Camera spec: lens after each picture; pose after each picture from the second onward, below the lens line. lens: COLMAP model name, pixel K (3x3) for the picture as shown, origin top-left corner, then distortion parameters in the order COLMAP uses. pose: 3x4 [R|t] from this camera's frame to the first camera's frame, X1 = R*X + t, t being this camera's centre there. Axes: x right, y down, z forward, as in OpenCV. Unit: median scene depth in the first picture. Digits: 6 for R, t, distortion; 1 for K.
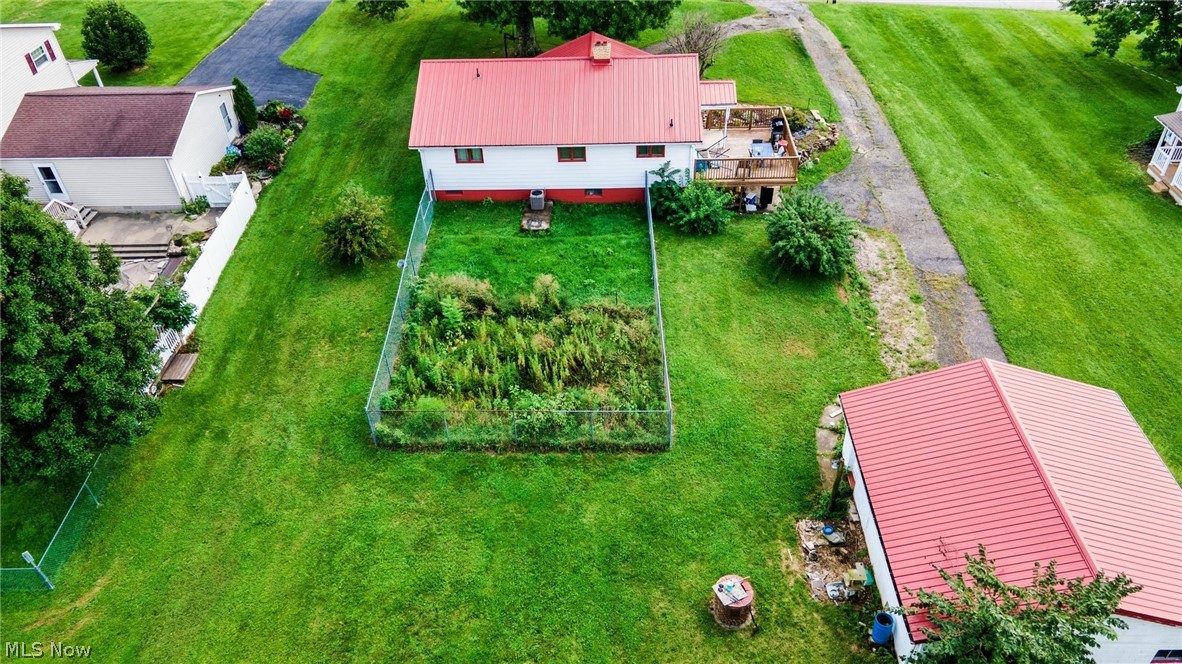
lens RADIAL K [[857.3, 0, 589.4], [0, 857.3, 336.3], [0, 0, 1]] dist [0.034251, 0.027065]
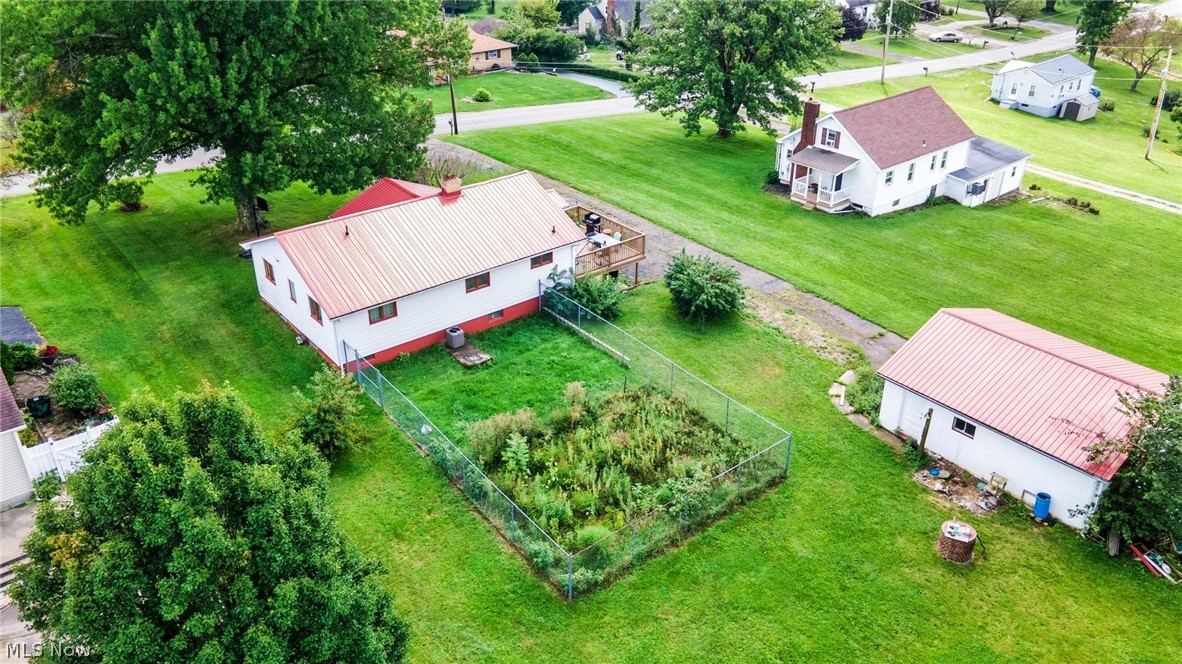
lens RADIAL K [[896.1, 0, 576.4], [0, 896.1, 331.1], [0, 0, 1]] dist [0.039828, 0.003188]
pose [[0.754491, -0.283213, 0.592059, -0.562280], [0.386485, 0.920827, -0.052037, -0.062945], [-0.530446, 0.268083, 0.804213, 0.125364]]
